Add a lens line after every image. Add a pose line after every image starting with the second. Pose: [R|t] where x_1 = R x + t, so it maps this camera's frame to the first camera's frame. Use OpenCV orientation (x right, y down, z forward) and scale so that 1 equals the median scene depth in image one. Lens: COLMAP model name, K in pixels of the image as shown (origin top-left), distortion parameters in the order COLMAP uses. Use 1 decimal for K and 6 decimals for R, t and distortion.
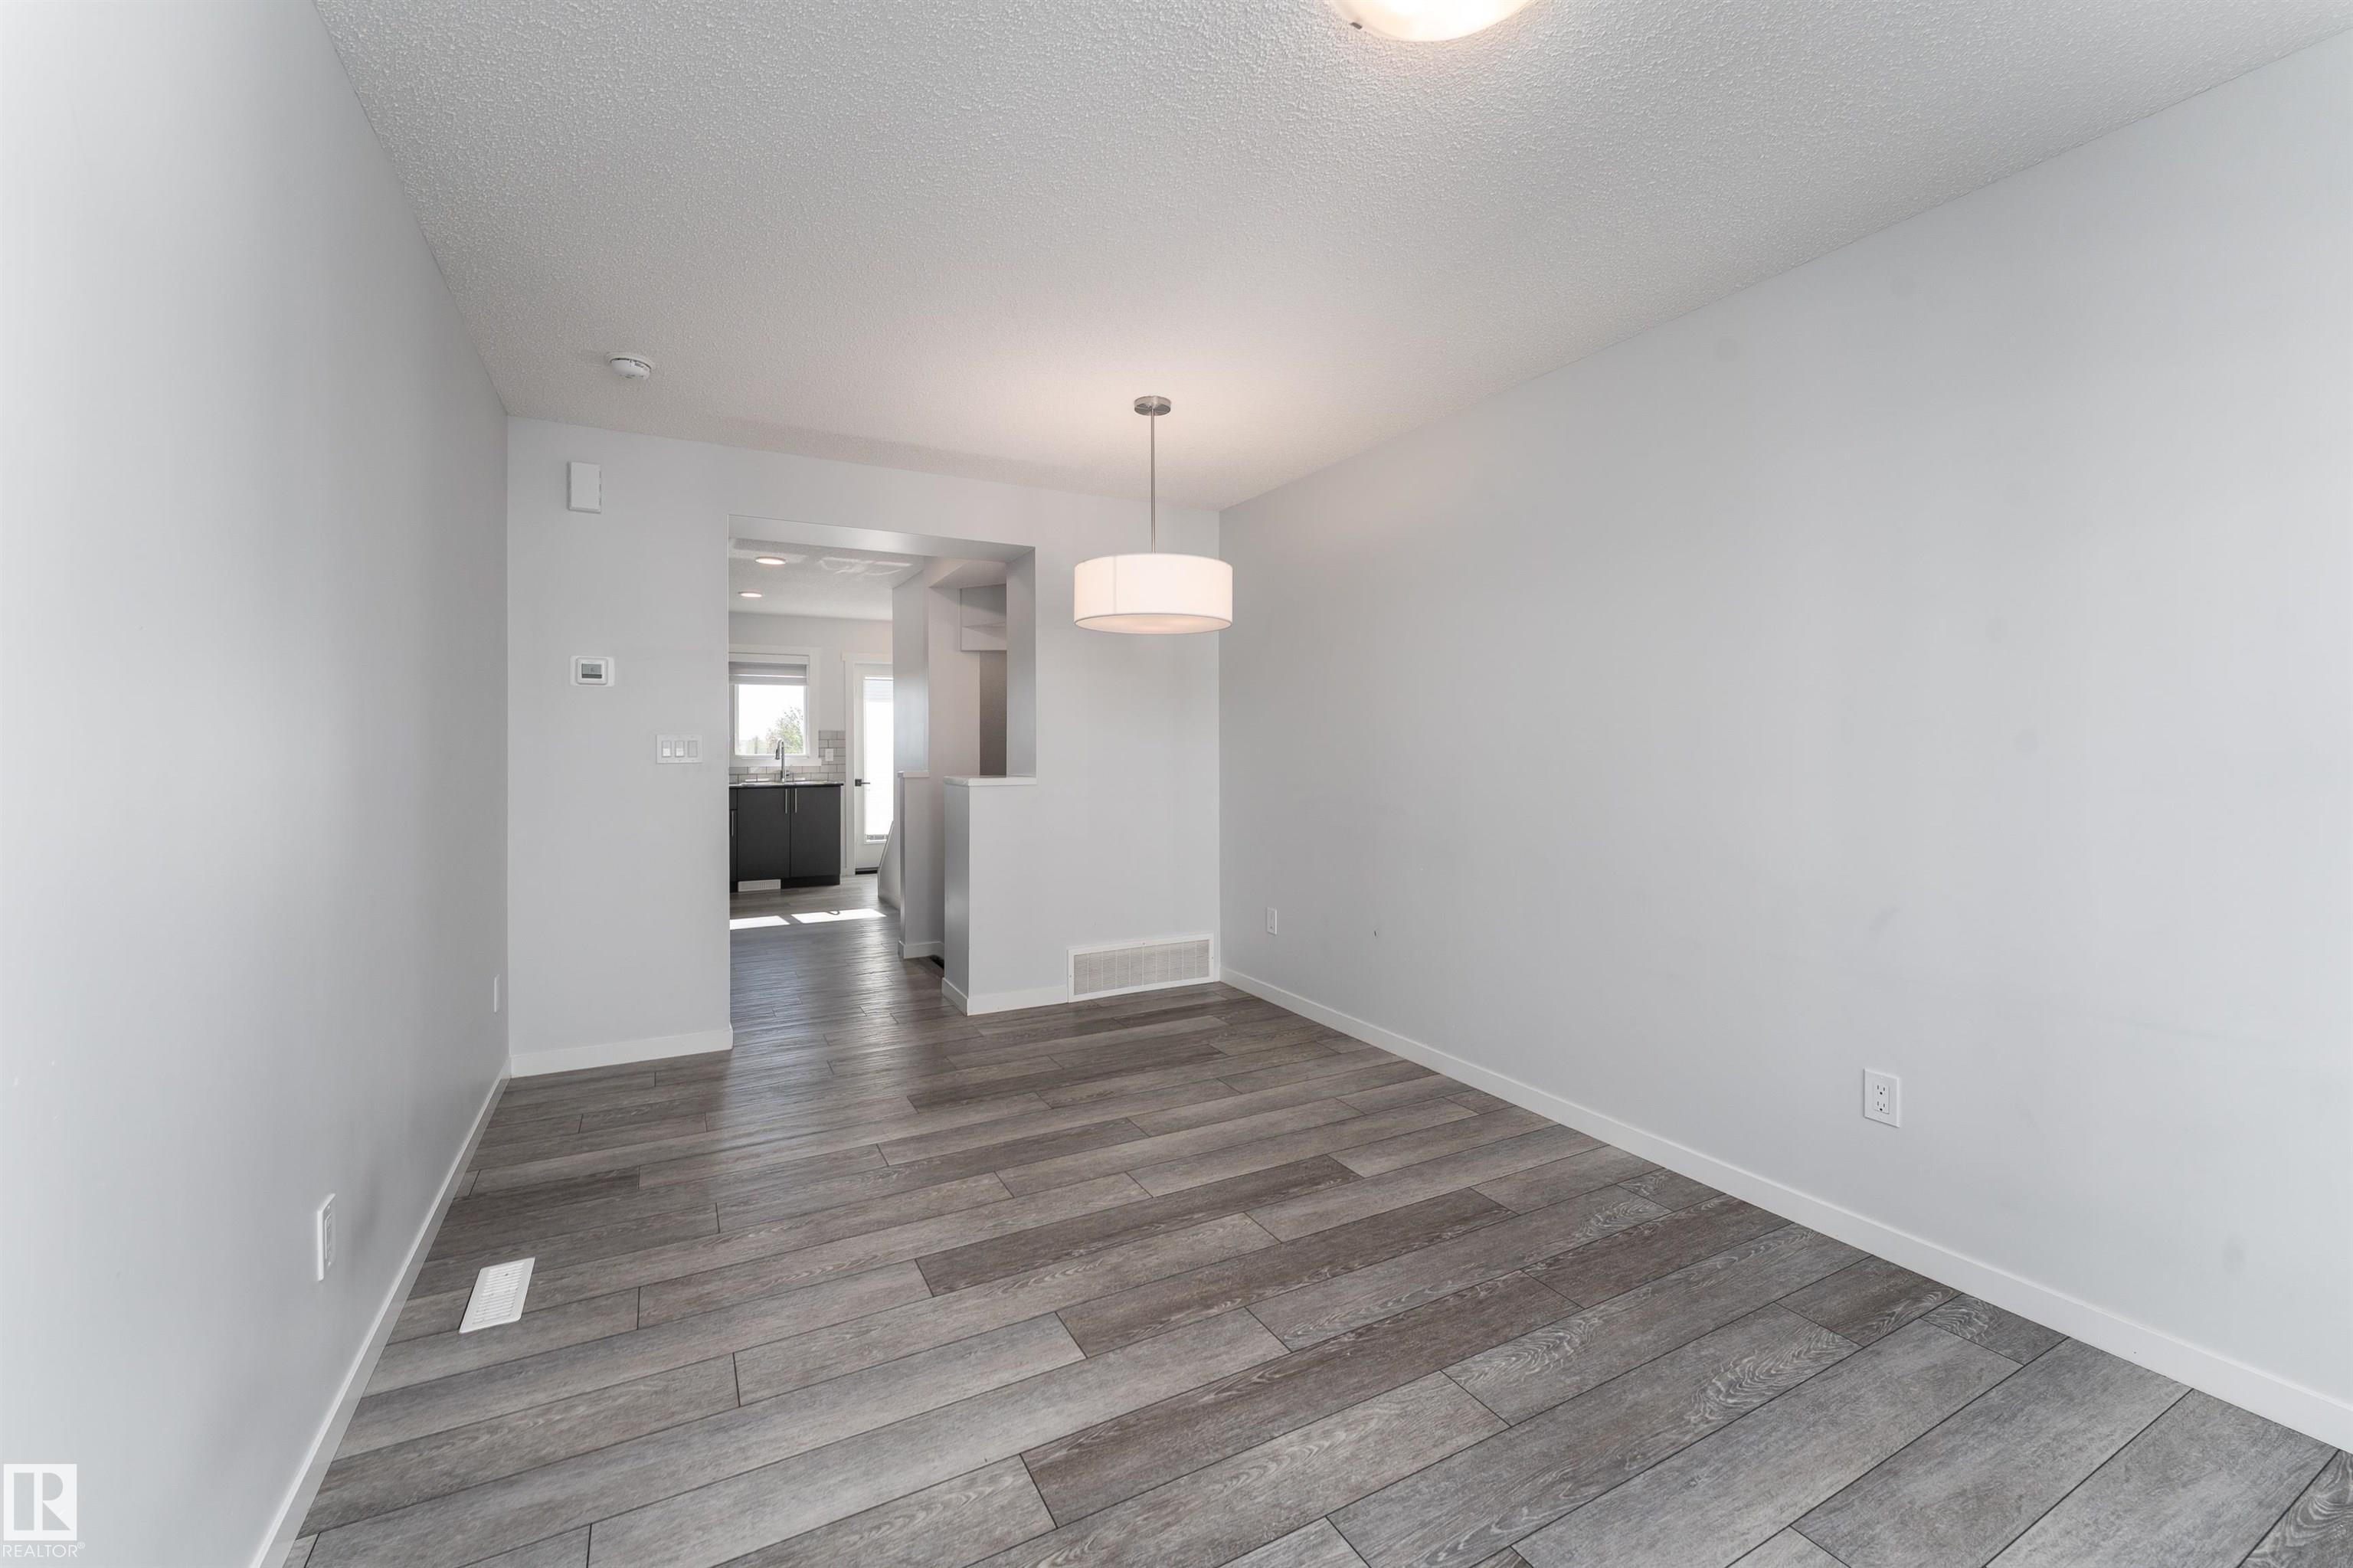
lens RADIAL K [[917.9, 0, 1123.5], [0, 917.9, 739.6], [0, 0, 1]] dist [0.002377, -0.000020]
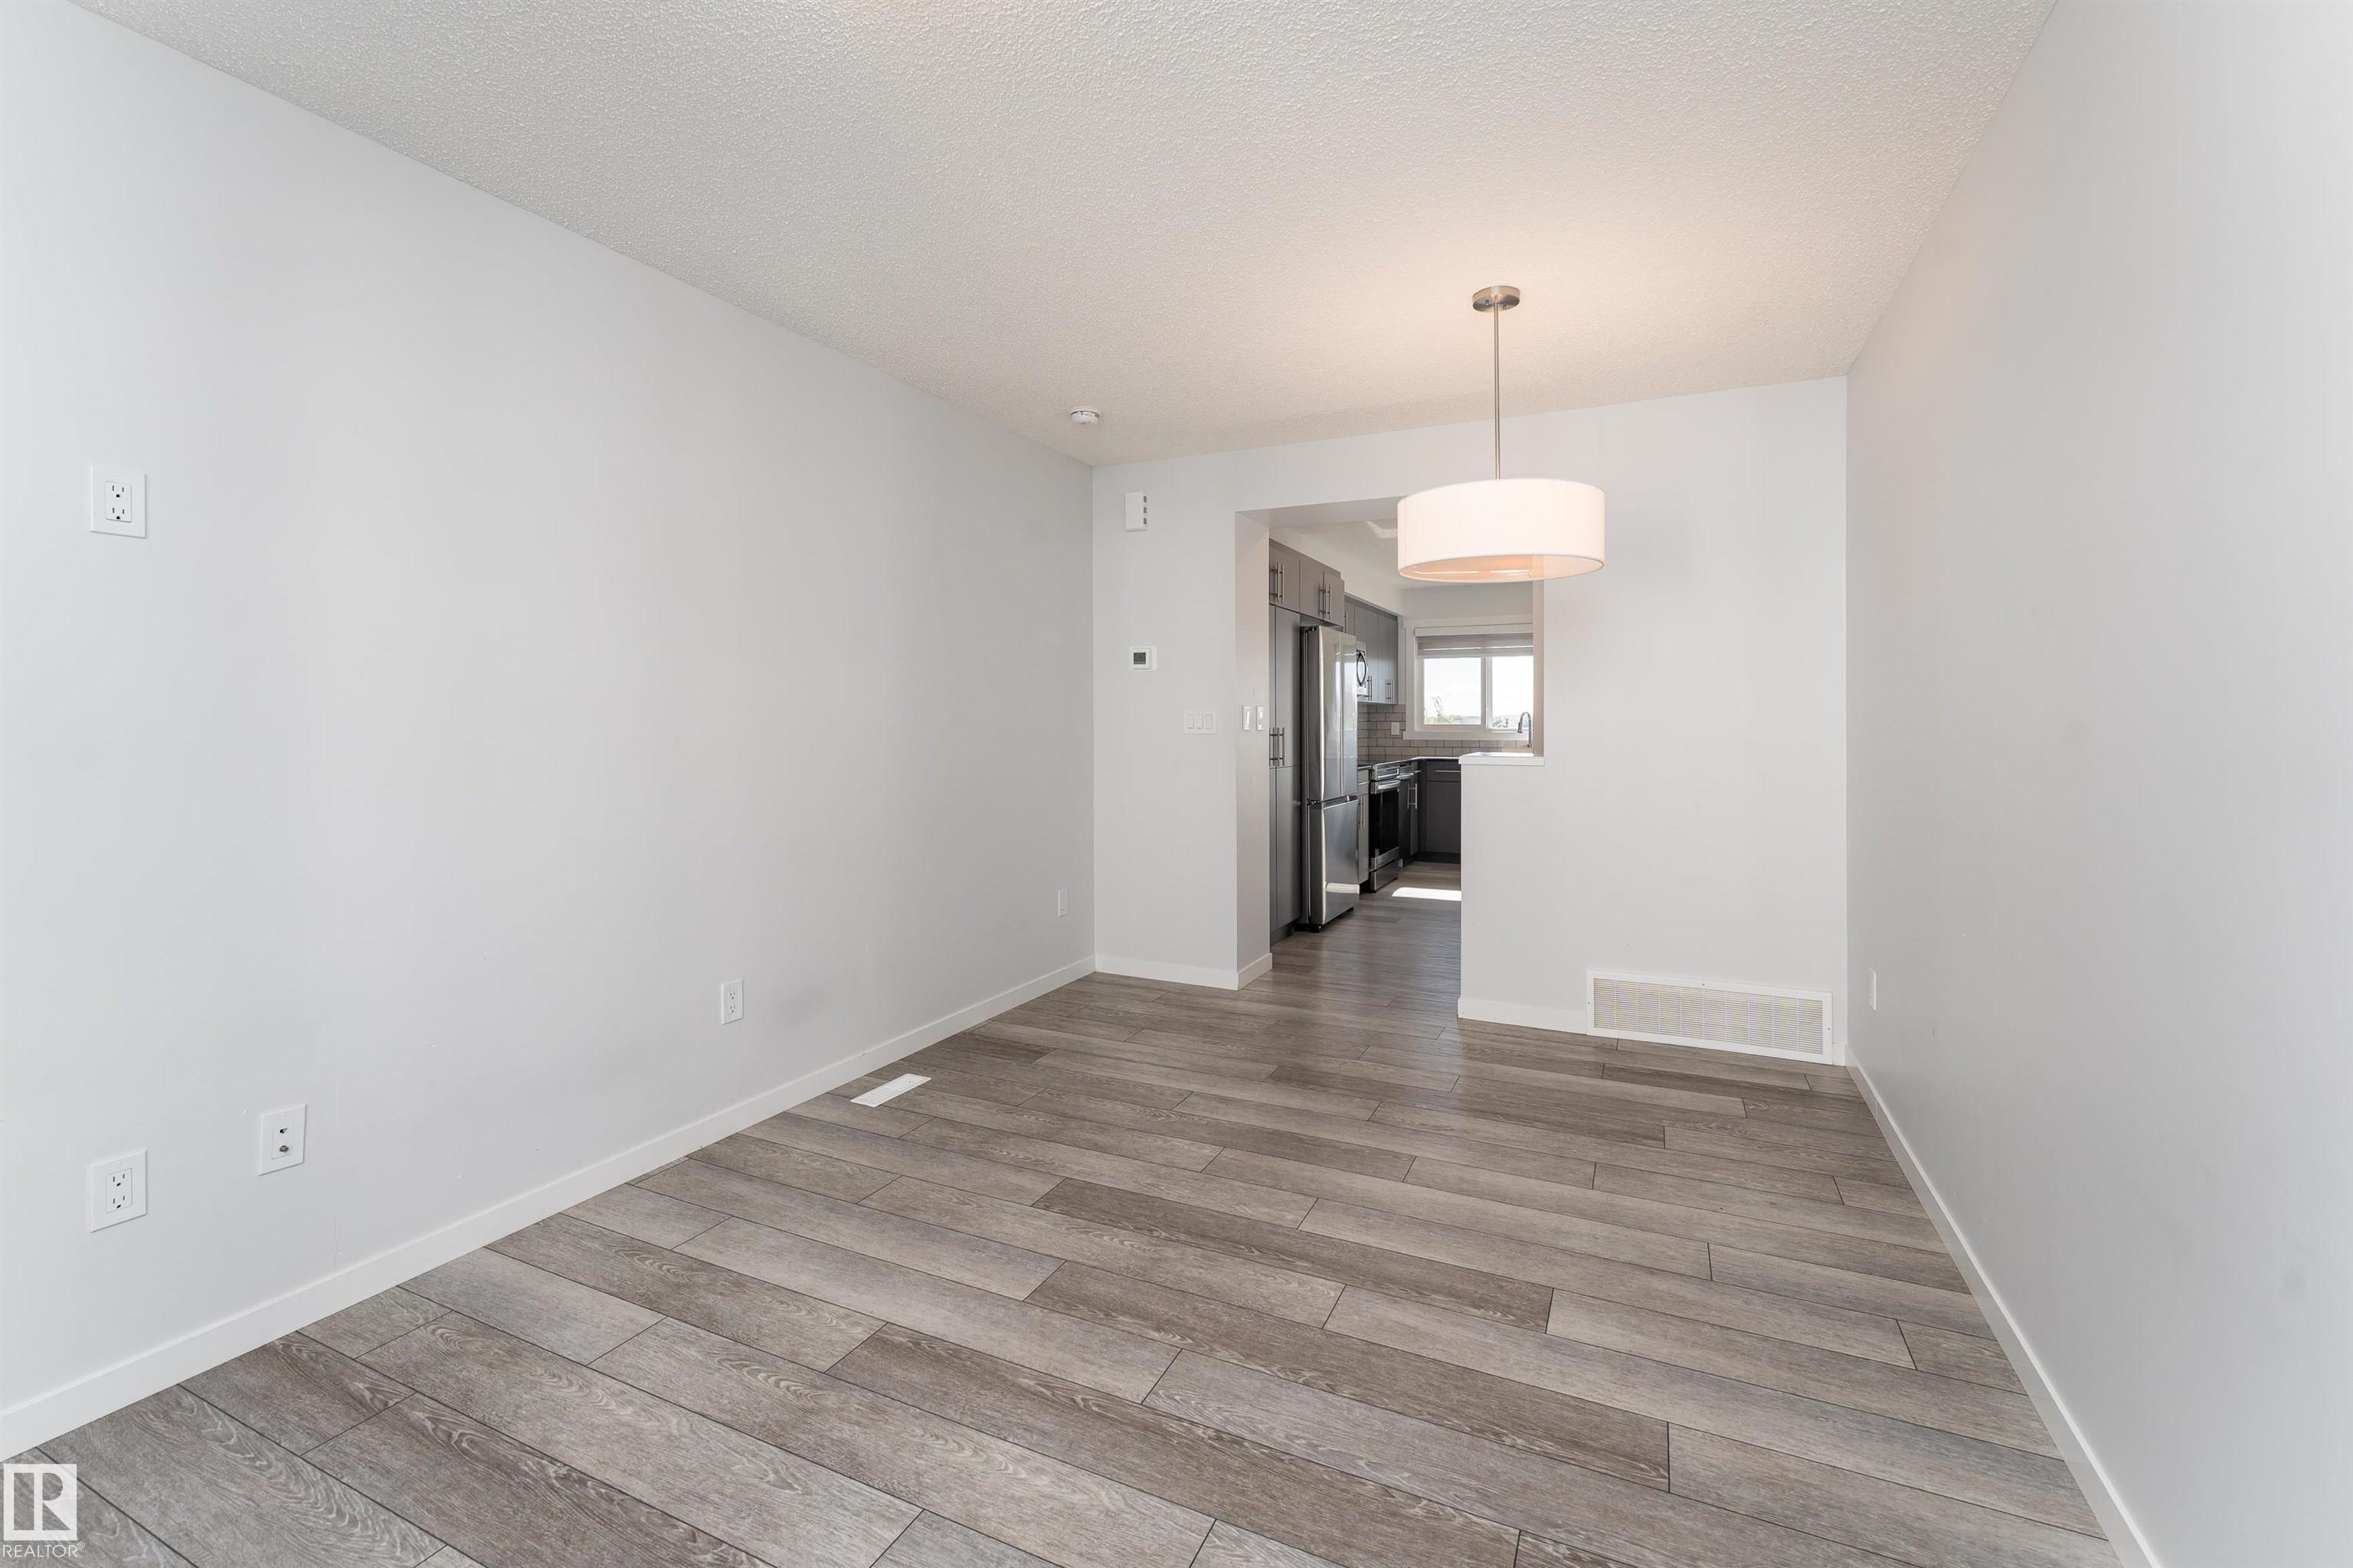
lens RADIAL K [[973.7, 0, 1204.4], [0, 973.7, 715.0], [0, 0, 1]] dist [0.001350, -0.000150]
pose [[0.629933, -0.000717, -0.776649, 0.661815], [0.002320, 0.999997, 0.000958, 0.001808], [0.776646, -0.002405, 0.629932, 0.319026]]
